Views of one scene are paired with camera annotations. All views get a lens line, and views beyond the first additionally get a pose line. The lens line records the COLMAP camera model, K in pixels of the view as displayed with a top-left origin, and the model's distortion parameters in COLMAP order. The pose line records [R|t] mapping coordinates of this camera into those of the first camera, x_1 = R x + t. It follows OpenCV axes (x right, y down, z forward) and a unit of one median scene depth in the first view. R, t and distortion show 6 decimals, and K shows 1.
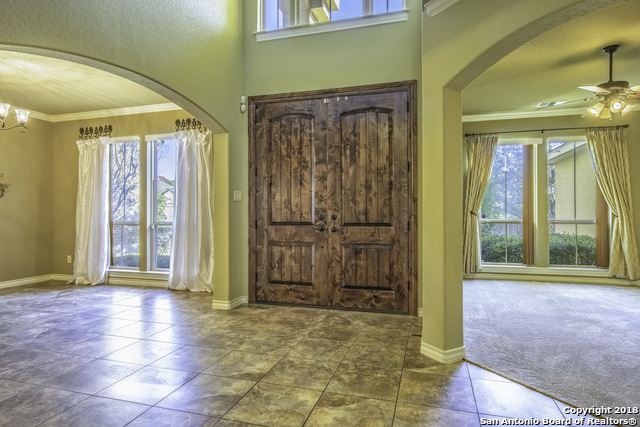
lens RADIAL K [[376.4, 0, 320.1], [0, 376.4, 212.0], [0, 0, 1]] dist [-0.002530, -0.000327]
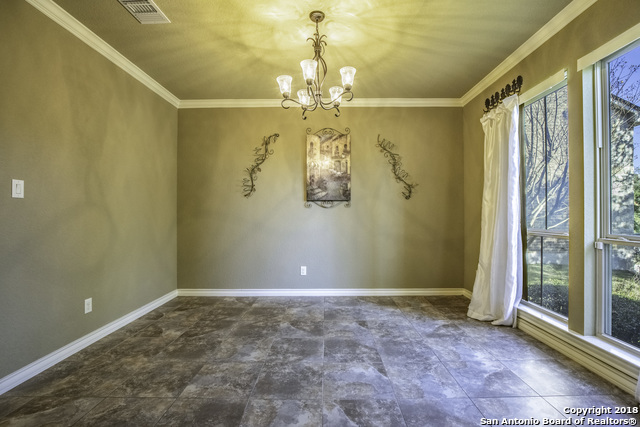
lens RADIAL K [[292.5, 0, 321.2], [0, 292.5, 210.7], [0, 0, 1]] dist [-0.025364, -0.000623]
pose [[0.278893, -0.007303, -0.960294, -0.193417], [-0.009405, 0.999902, -0.010335, 0.001727], [0.960276, 0.011914, 0.278797, 0.554551]]
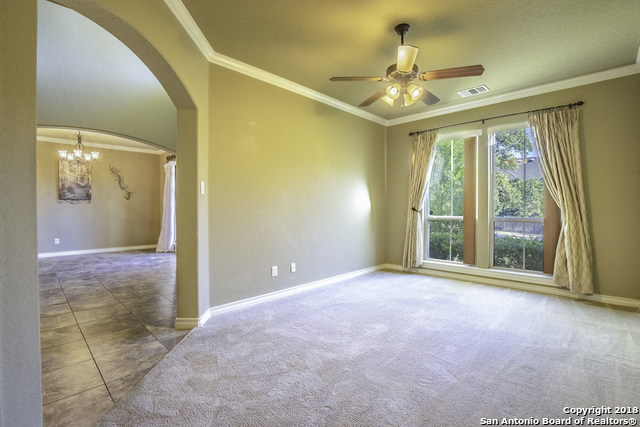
lens RADIAL K [[292.5, 0, 321.3], [0, 292.5, 213.1], [0, 0, 1]] dist [-0.025364, -0.000623]
pose [[0.889475, 0.010535, -0.456863, 0.568320], [-0.009287, 0.999944, 0.004975, 0.011173], [0.456890, -0.000182, 0.889523, 0.183591]]
